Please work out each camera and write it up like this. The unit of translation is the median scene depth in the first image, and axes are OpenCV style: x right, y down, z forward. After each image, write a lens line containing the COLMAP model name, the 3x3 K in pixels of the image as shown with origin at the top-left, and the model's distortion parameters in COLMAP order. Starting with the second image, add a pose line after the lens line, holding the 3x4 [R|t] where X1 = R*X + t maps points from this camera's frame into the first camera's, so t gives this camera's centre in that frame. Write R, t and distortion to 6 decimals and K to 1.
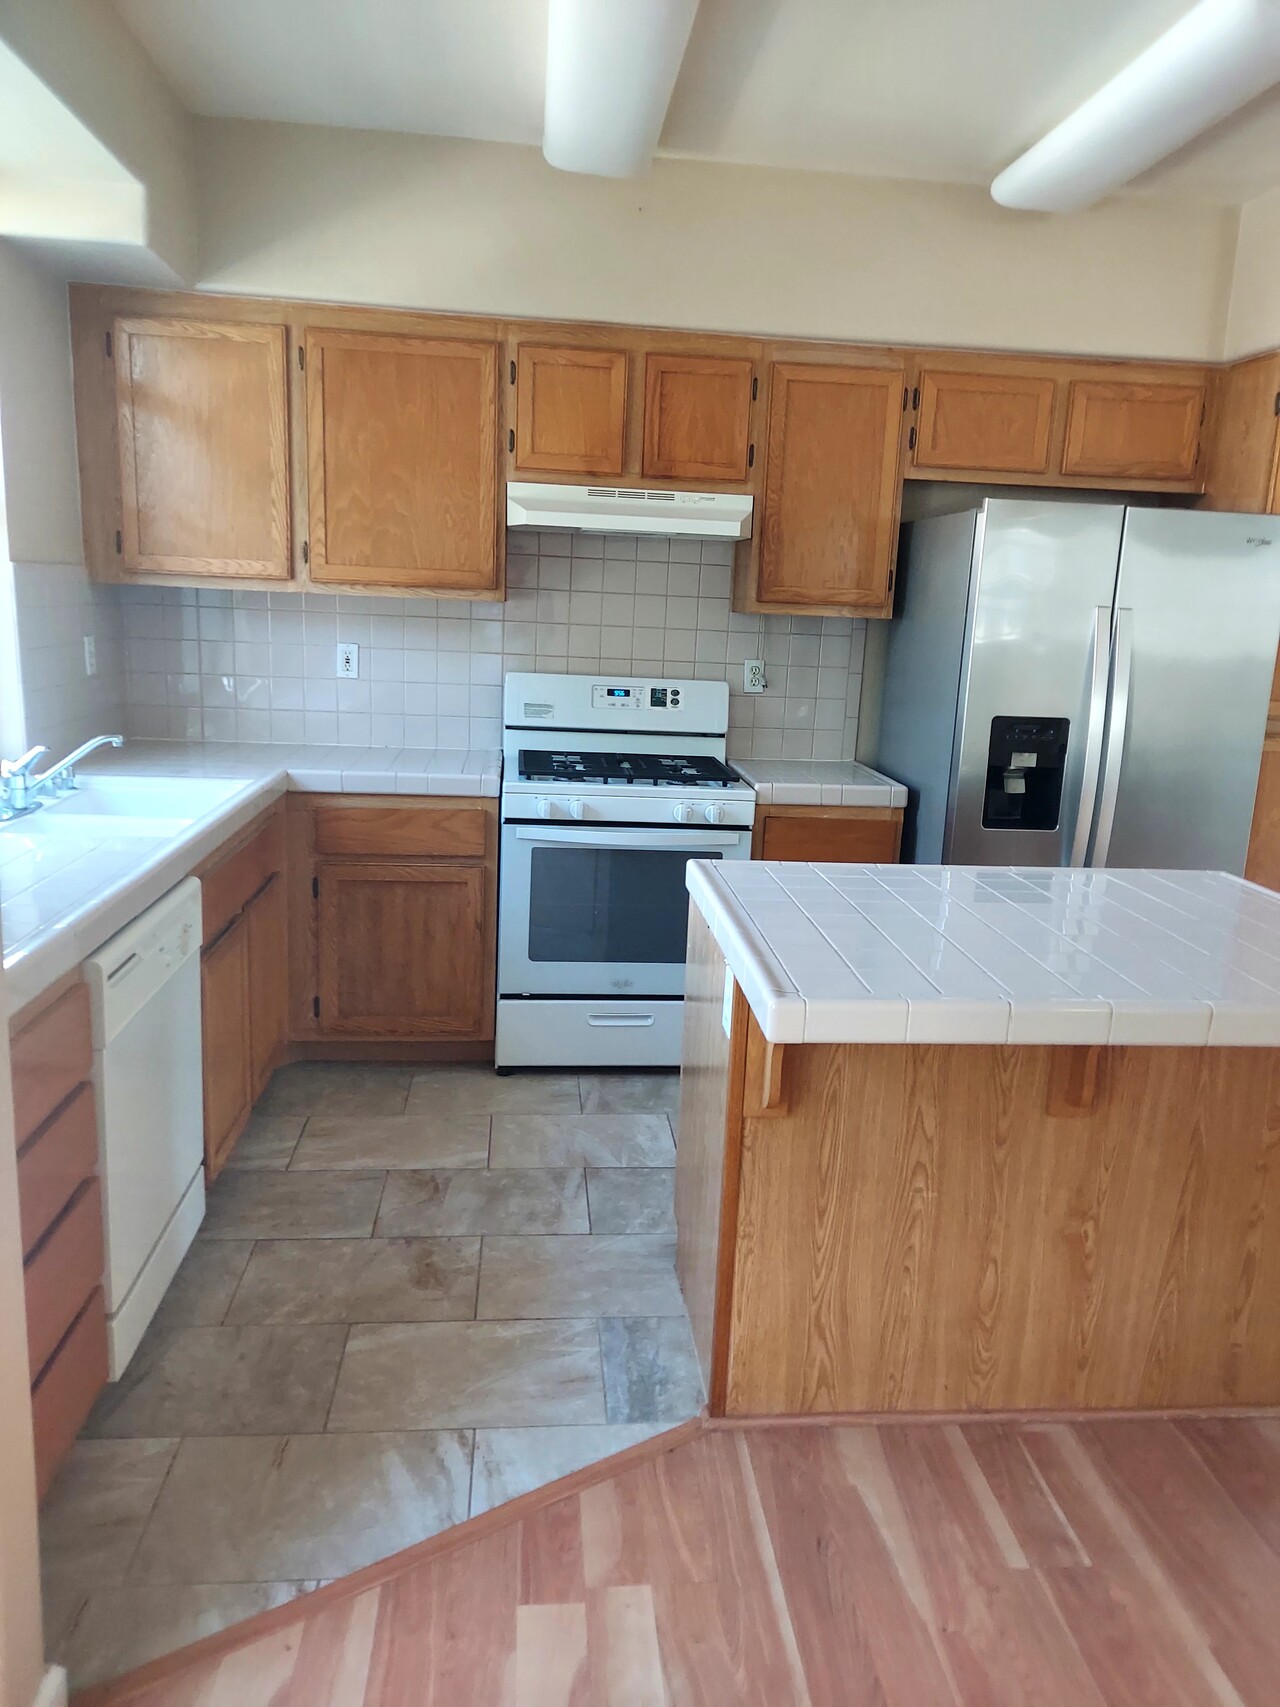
lens RADIAL K [[1241.6, 0, 671.4], [0, 1241.6, 859.7], [0, 0, 1]] dist [0.057327, -0.046675]
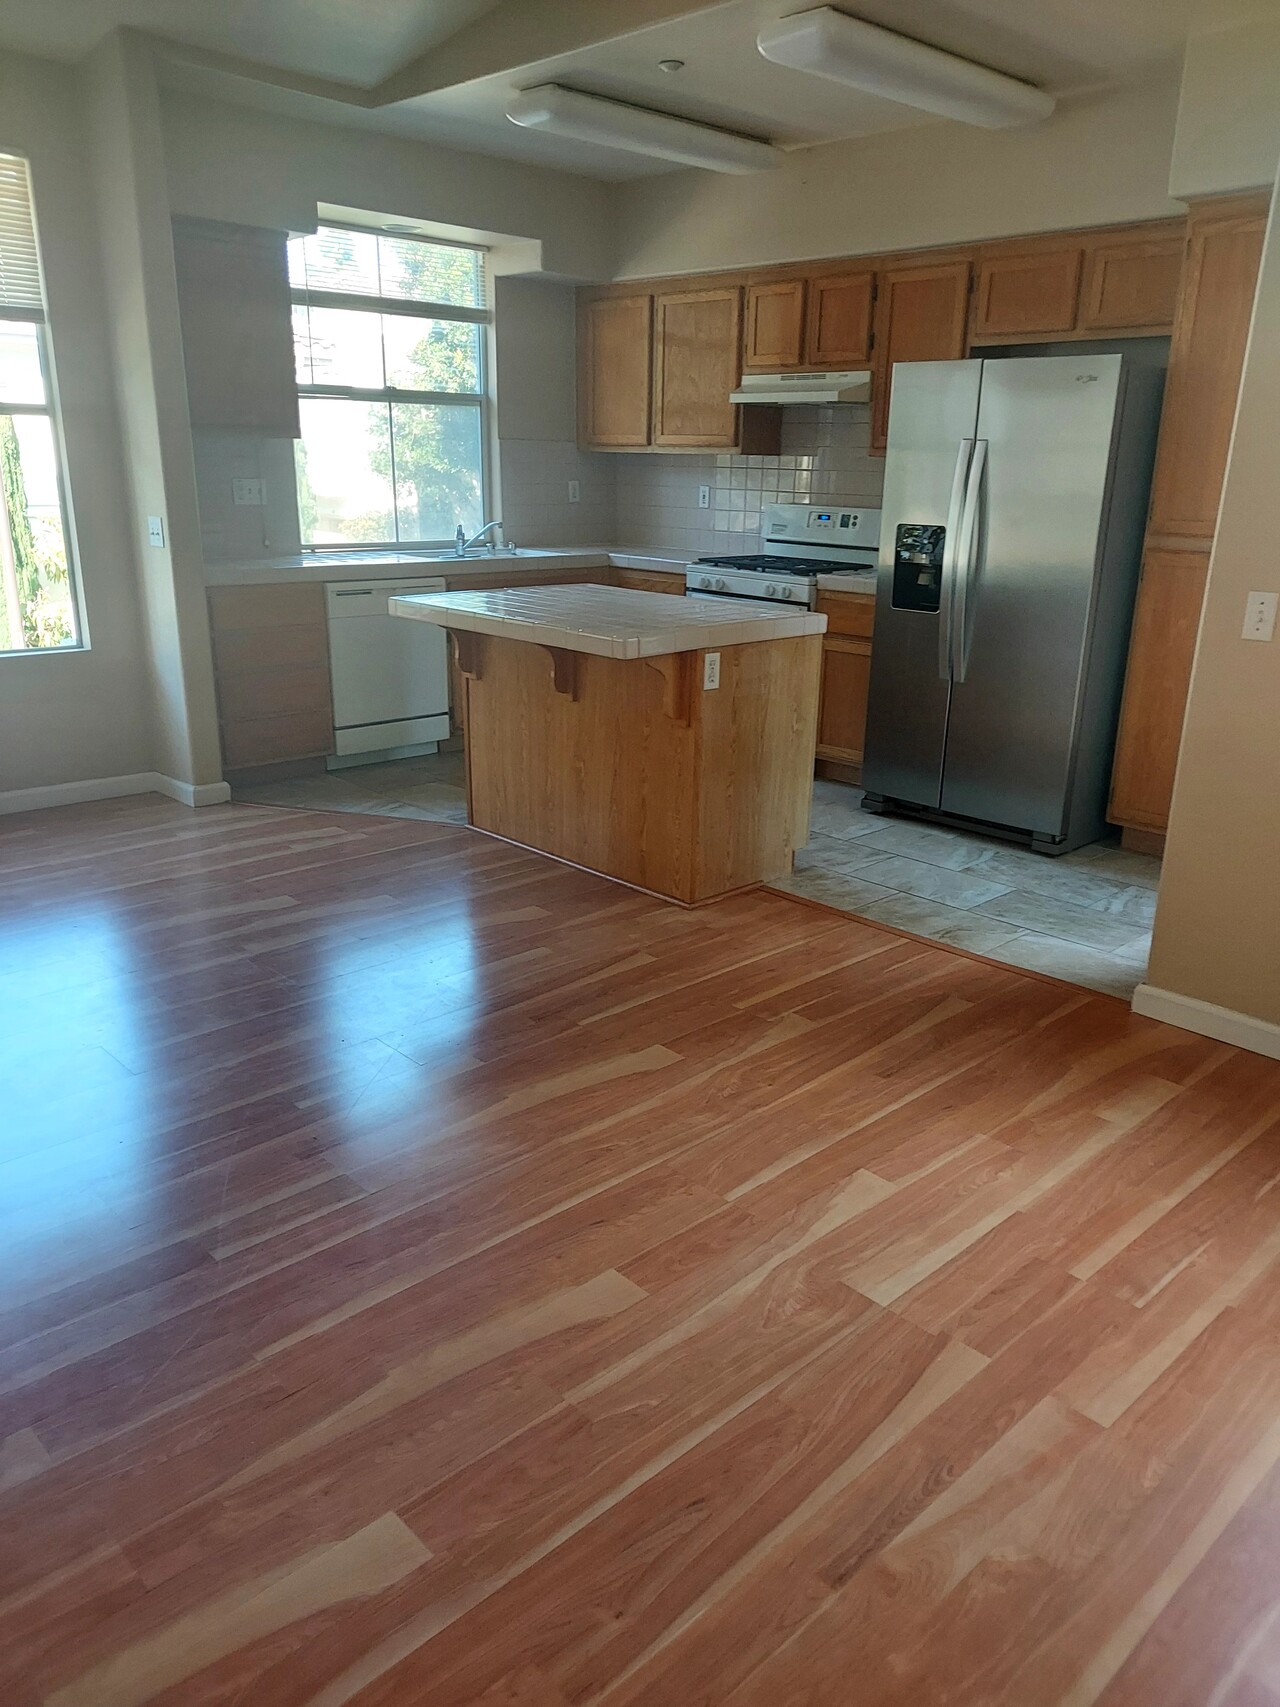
lens RADIAL K [[1241.6, 0, 671.4], [0, 1241.6, 859.7], [0, 0, 1]] dist [0.057327, -0.046675]
pose [[0.620281, 0.211488, -0.755331, 1.150431], [-0.159164, 0.976868, 0.142810, 0.085923], [0.768061, 0.031639, 0.639594, -0.066783]]
